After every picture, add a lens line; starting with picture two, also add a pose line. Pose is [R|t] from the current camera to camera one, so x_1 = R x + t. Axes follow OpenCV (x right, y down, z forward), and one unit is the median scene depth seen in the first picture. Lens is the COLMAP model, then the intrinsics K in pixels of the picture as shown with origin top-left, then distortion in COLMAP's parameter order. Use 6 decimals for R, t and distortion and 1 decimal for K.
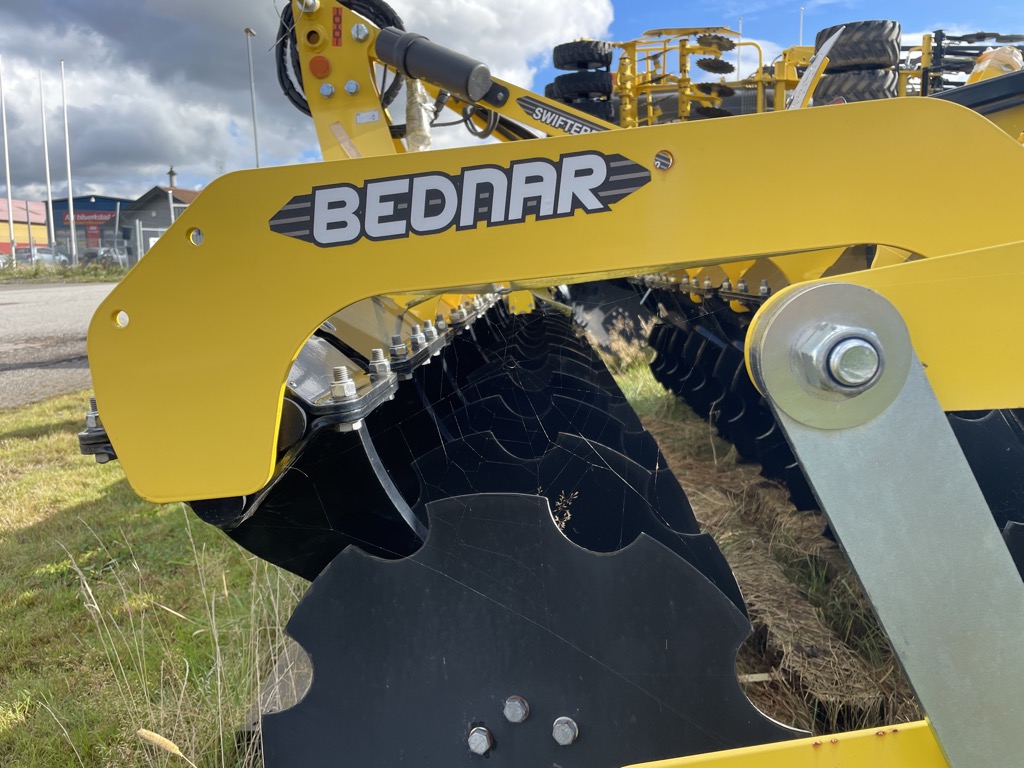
lens RADIAL K [[769.9, 0, 520.8], [0, 769.9, 380.3], [0, 0, 1]] dist [0.073205, -0.099280]
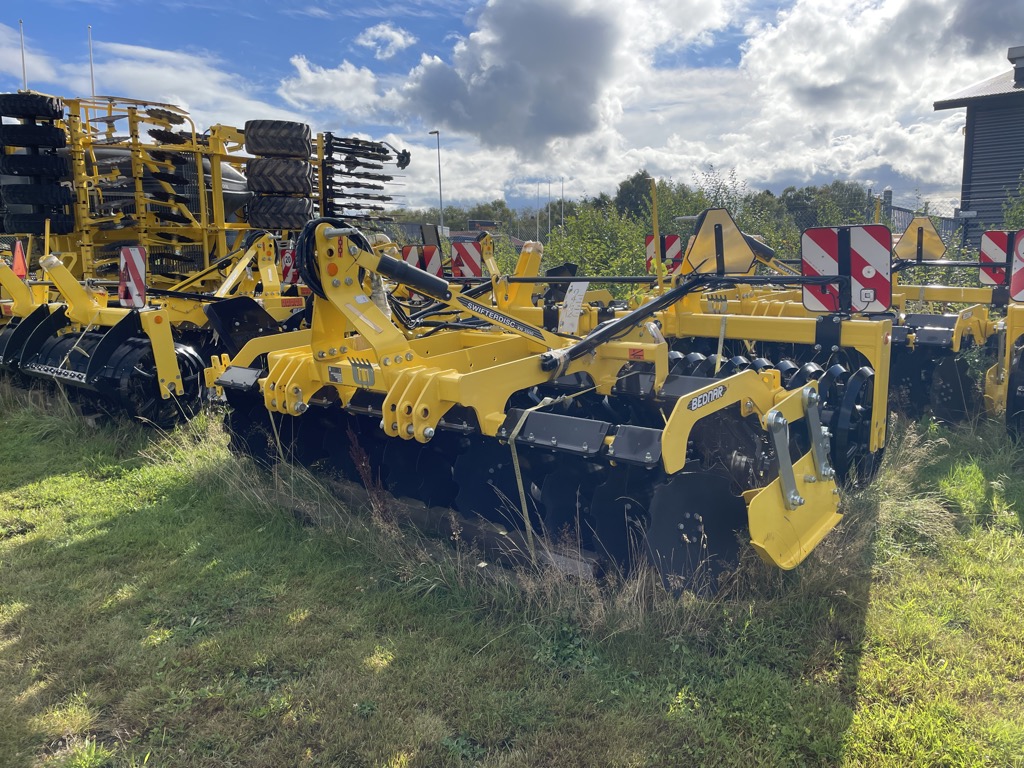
lens RADIAL K [[769.9, 0, 520.8], [0, 769.9, 380.3], [0, 0, 1]] dist [0.073205, -0.099280]
pose [[0.648369, -0.101858, 0.754482, -0.308342], [0.113485, 0.992868, 0.036517, -0.044720], [-0.752821, 0.061946, 0.655304, -0.088960]]
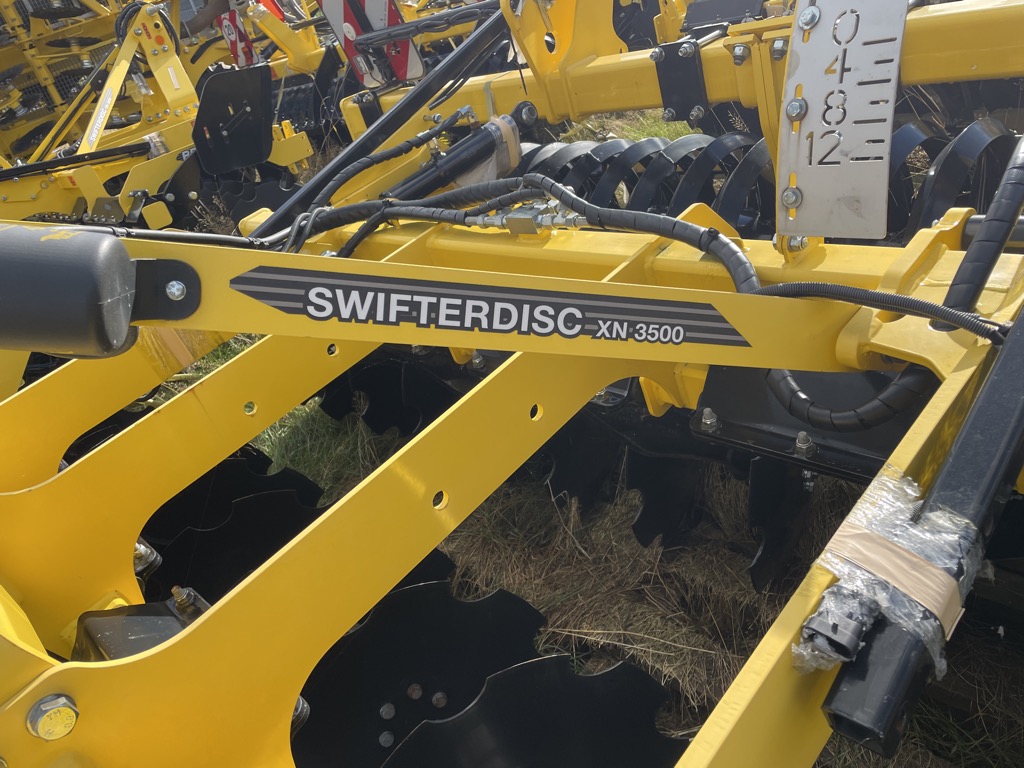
lens RADIAL K [[764.7, 0, 517.0], [0, 764.7, 376.7], [0, 0, 1]] dist [0.085552, -0.103675]
pose [[0.680419, -0.498197, 0.537429, -0.026863], [0.361869, 0.866136, 0.344760, -0.087430], [-0.637245, -0.040102, 0.769617, 0.140986]]
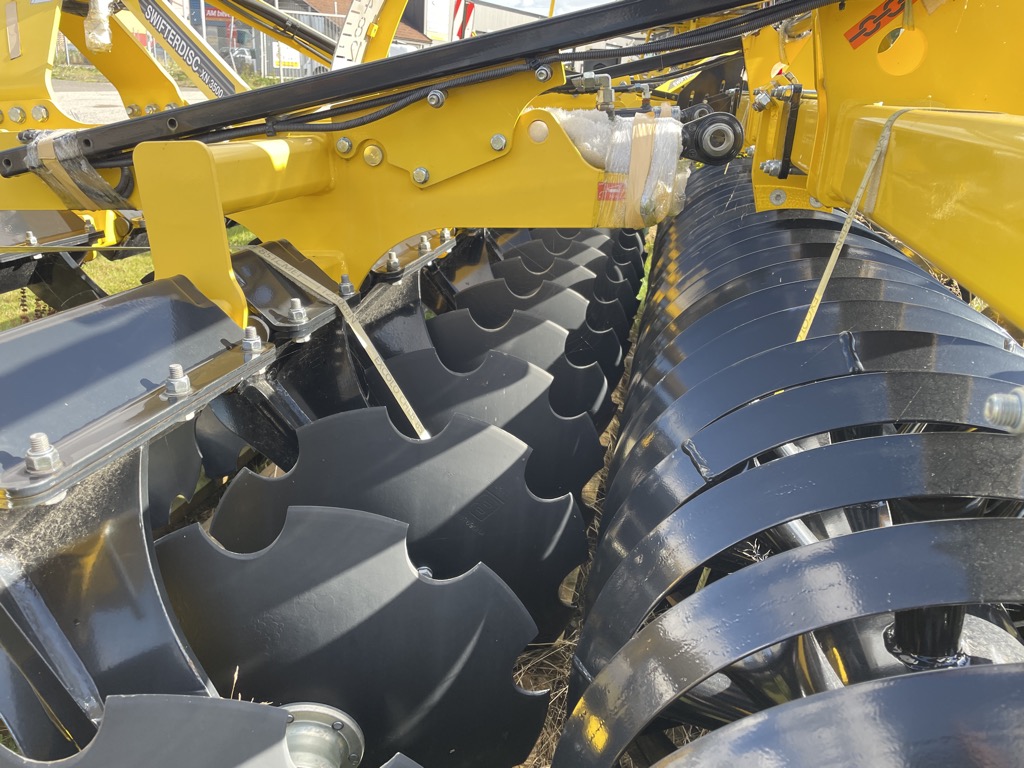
lens RADIAL K [[768.1, 0, 512.0], [0, 768.1, 384.0], [0, 0, 1]] dist [0.072395, -0.105397]
pose [[0.980074, 0.130417, -0.149821, 0.130528], [-0.095220, 0.970423, 0.221841, -0.036797], [0.174321, -0.203154, 0.963504, 0.031017]]
